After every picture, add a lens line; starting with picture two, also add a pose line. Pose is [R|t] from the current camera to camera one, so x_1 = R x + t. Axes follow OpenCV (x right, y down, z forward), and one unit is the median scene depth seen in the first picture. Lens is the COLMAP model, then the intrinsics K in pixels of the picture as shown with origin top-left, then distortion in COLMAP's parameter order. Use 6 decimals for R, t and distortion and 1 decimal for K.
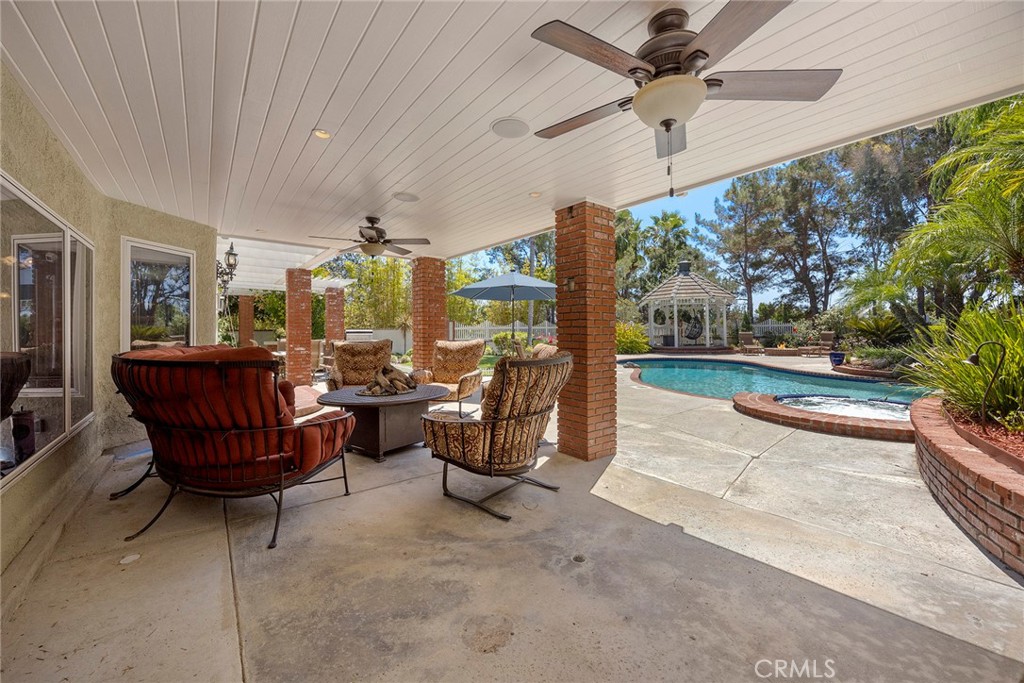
lens RADIAL K [[401.5, 0, 515.8], [0, 401.5, 329.1], [0, 0, 1]] dist [-0.000224, 0.000080]
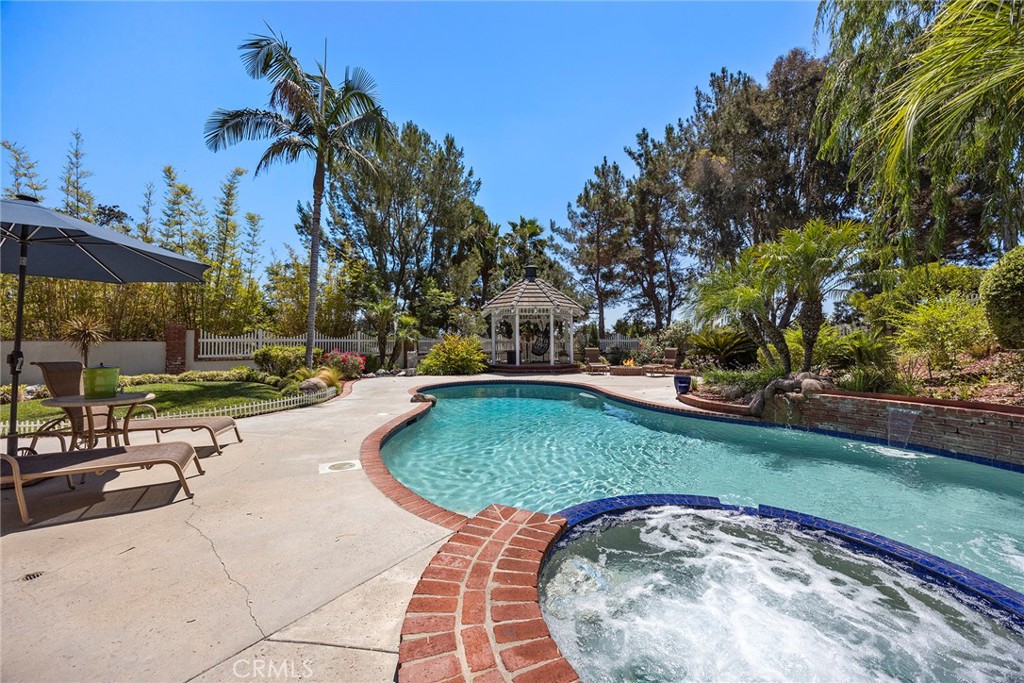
lens RADIAL K [[392.0, 0, 512.0], [0, 392.0, 341.5], [0, 0, 1]] dist [-0.000769, -0.000048]
pose [[0.961427, 0.009813, 0.274887, 0.123003], [-0.008994, 0.999951, -0.004239, -0.000848], [-0.274915, 0.001603, 0.961467, 0.162252]]
